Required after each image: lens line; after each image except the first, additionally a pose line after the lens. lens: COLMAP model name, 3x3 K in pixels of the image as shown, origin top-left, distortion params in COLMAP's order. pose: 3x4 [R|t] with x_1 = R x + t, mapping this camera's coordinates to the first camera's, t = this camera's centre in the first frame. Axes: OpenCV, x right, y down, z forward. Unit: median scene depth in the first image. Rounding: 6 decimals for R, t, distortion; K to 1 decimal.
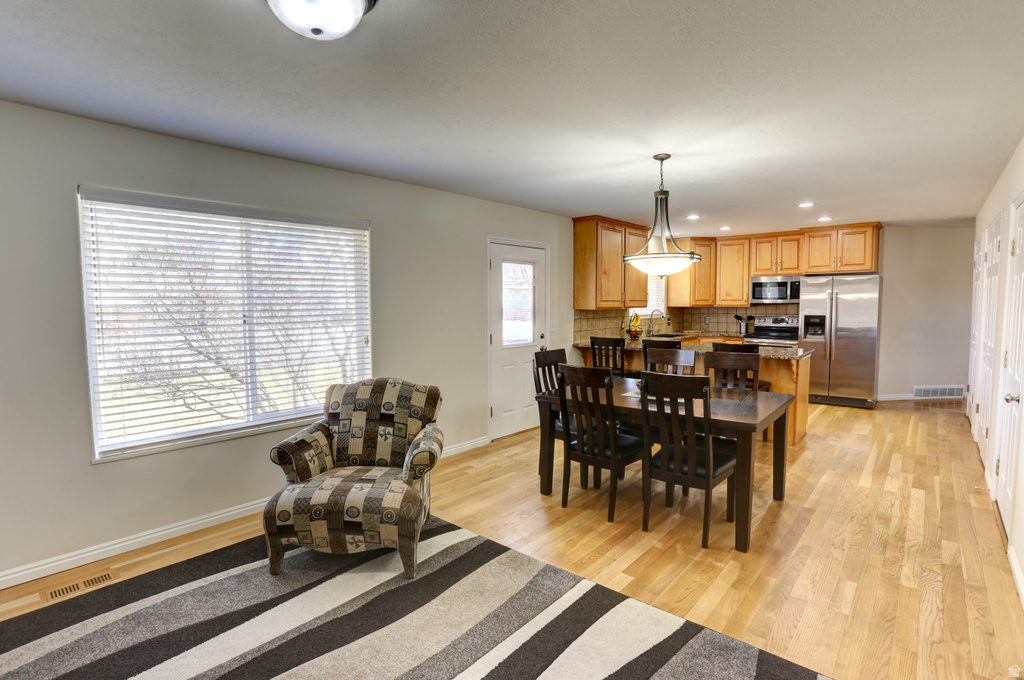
lens RADIAL K [[498.4, 0, 508.4], [0, 498.4, 339.7], [0, 0, 1]] dist [-0.066864, 0.028665]
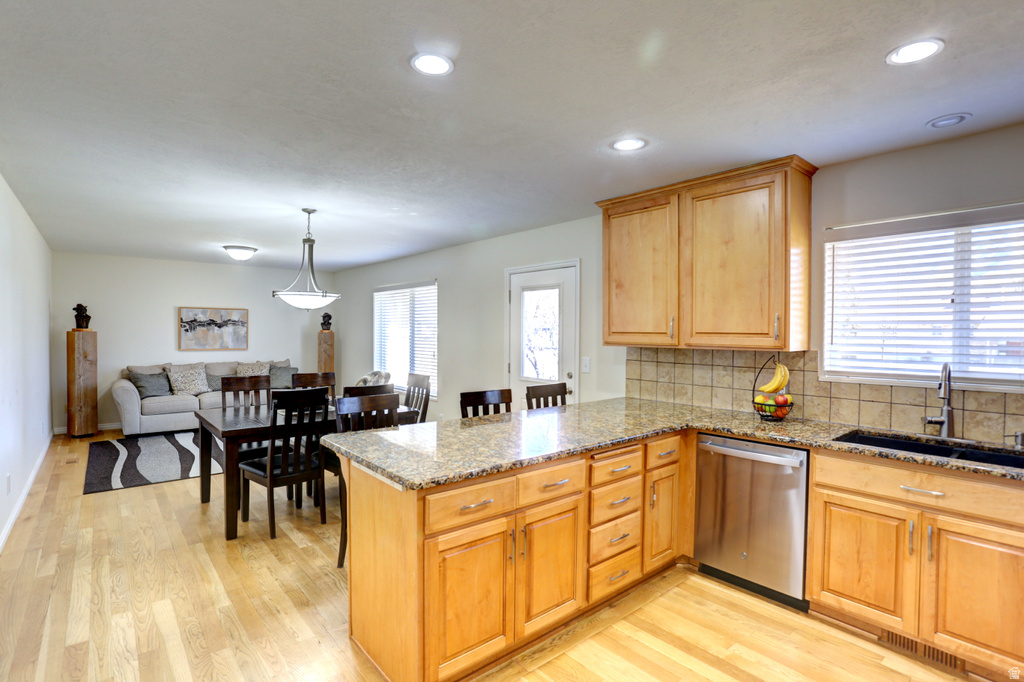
lens RADIAL K [[498.4, 0, 508.4], [0, 498.4, 340.7], [0, 0, 1]] dist [-0.066864, 0.028665]
pose [[-0.145665, 0.024328, -0.989035, 0.754010], [-0.083652, 0.995815, 0.036815, -0.072734], [0.985791, 0.088097, -0.143020, 0.879784]]
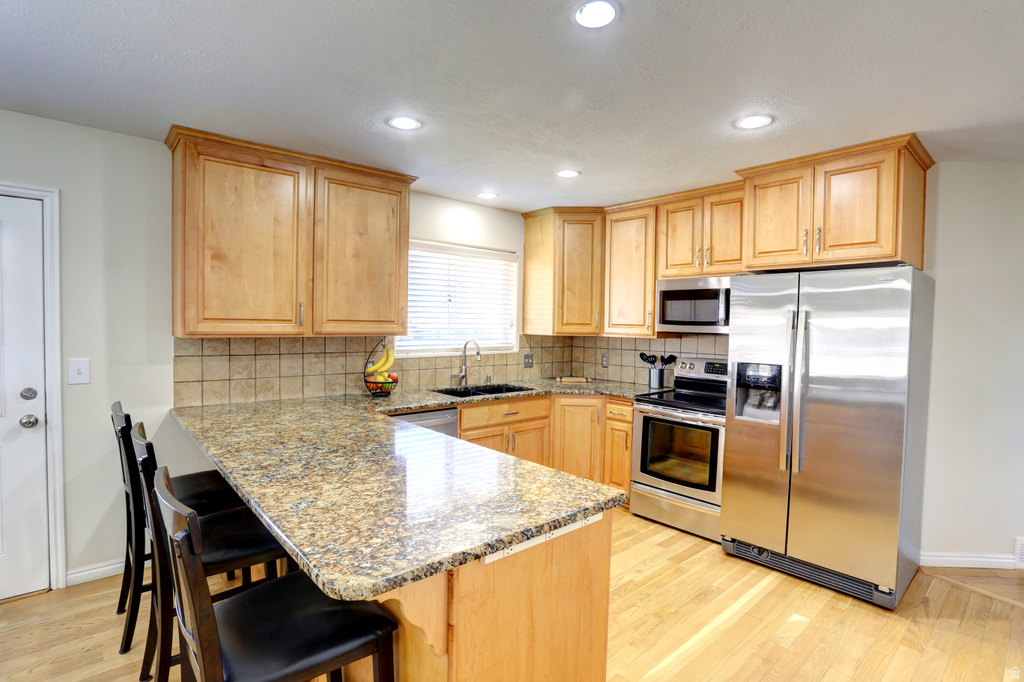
lens RADIAL K [[498.4, 0, 508.4], [0, 498.4, 340.7], [0, 0, 1]] dist [-0.066864, 0.028665]
pose [[0.990321, 0.030466, -0.135409, 0.476470], [-0.035911, 0.998634, -0.037952, -0.046879], [0.134068, 0.042448, 0.990063, 0.549319]]
